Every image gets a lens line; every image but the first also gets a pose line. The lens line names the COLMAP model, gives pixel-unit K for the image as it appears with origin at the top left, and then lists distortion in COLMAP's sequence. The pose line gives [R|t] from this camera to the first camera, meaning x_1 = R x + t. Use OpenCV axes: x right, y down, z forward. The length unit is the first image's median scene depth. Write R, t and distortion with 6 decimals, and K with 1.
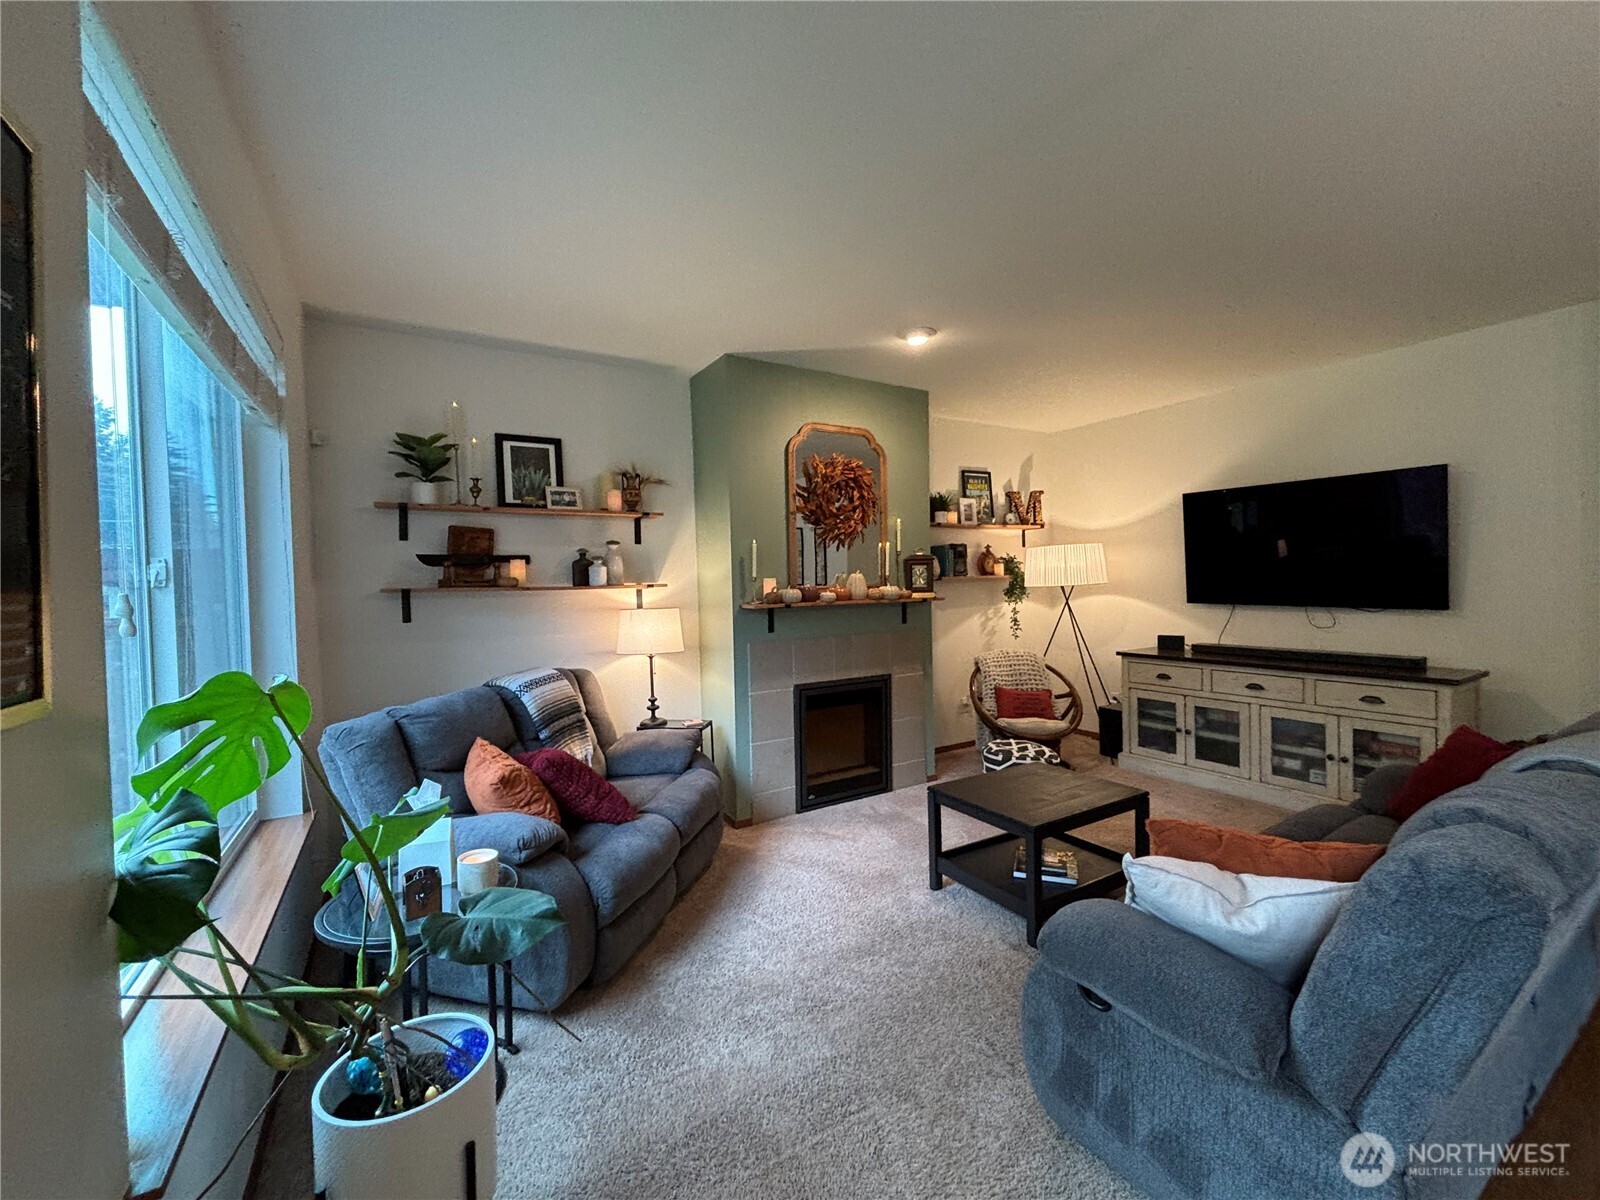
lens RADIAL K [[642.2, 0, 806.7], [0, 642.2, 600.3], [0, 0, 1]] dist [-0.000668, -0.000182]
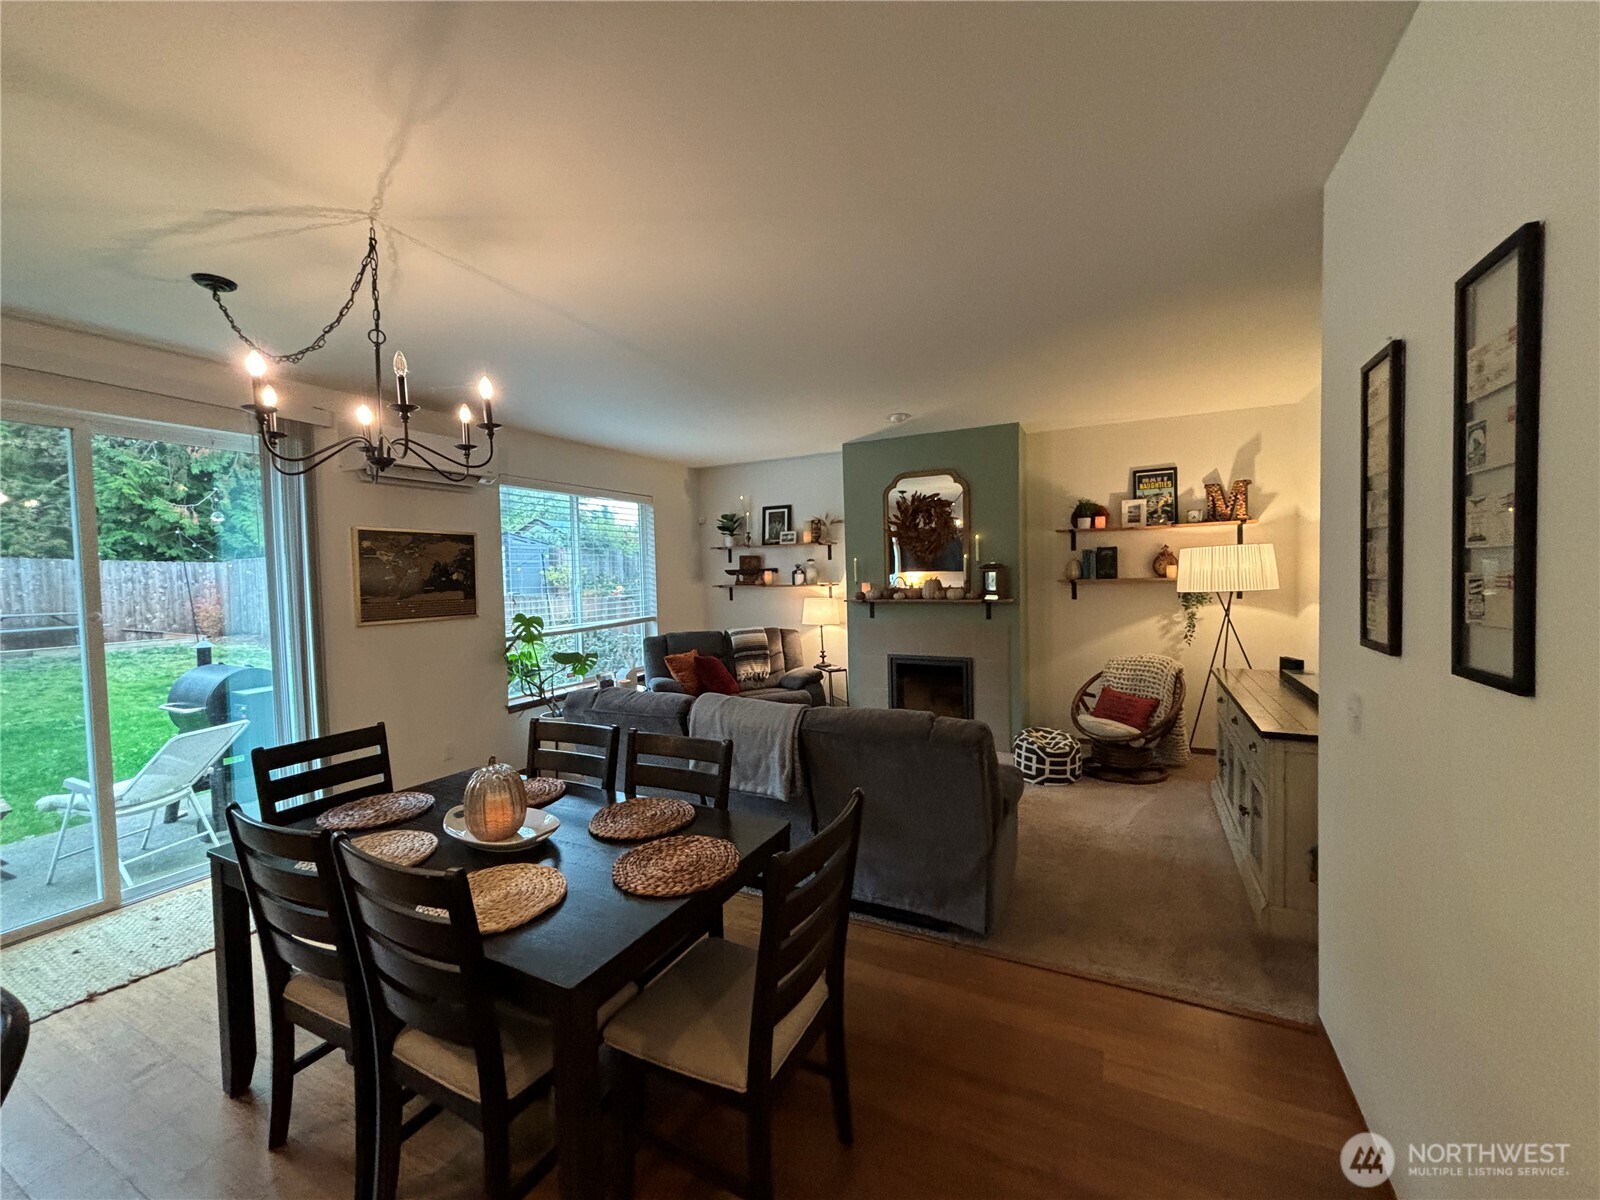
lens RADIAL K [[642.2, 0, 804.6], [0, 642.2, 595.1], [0, 0, 1]] dist [-0.000668, -0.000182]
pose [[0.518932, 0.042218, -0.853772, 1.201302], [-0.009791, 0.999008, 0.043449, -0.071258], [0.854759, -0.014188, 0.518831, 0.069561]]
